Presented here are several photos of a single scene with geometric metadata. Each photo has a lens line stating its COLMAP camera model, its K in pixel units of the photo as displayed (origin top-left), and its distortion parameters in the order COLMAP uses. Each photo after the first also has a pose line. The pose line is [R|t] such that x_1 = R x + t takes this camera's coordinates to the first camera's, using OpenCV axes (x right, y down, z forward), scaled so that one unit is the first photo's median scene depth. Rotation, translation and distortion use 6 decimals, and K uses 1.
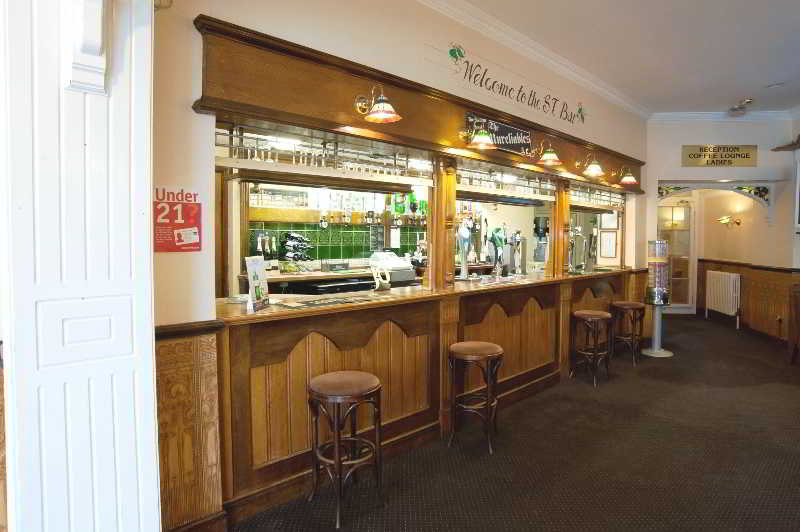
lens RADIAL K [[524.7, 0, 399.1], [0, 524.7, 250.5], [0, 0, 1]] dist [-0.050208, 0.001466]
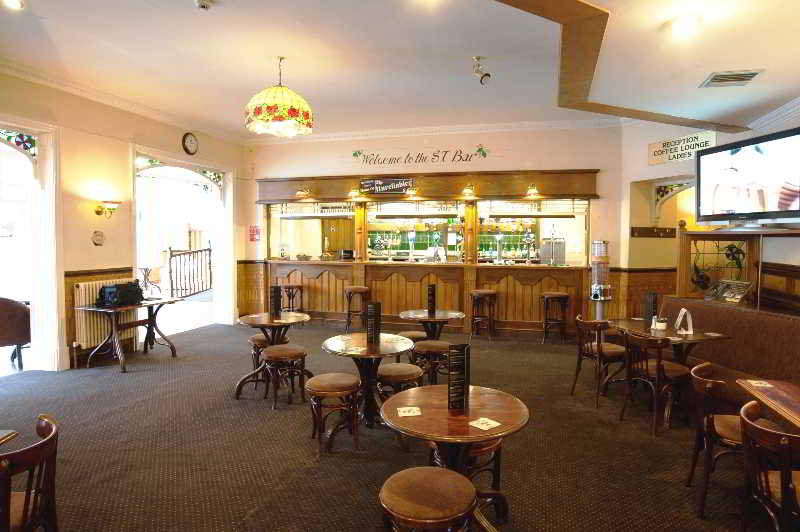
lens RADIAL K [[524.7, 0, 399.1], [0, 524.7, 250.5], [0, 0, 1]] dist [-0.050208, 0.001466]
pose [[0.365601, 0.024113, -0.930459, 1.966108], [-0.027458, 0.999509, 0.015113, -0.008567], [0.930366, 0.020023, 0.366084, 0.320798]]
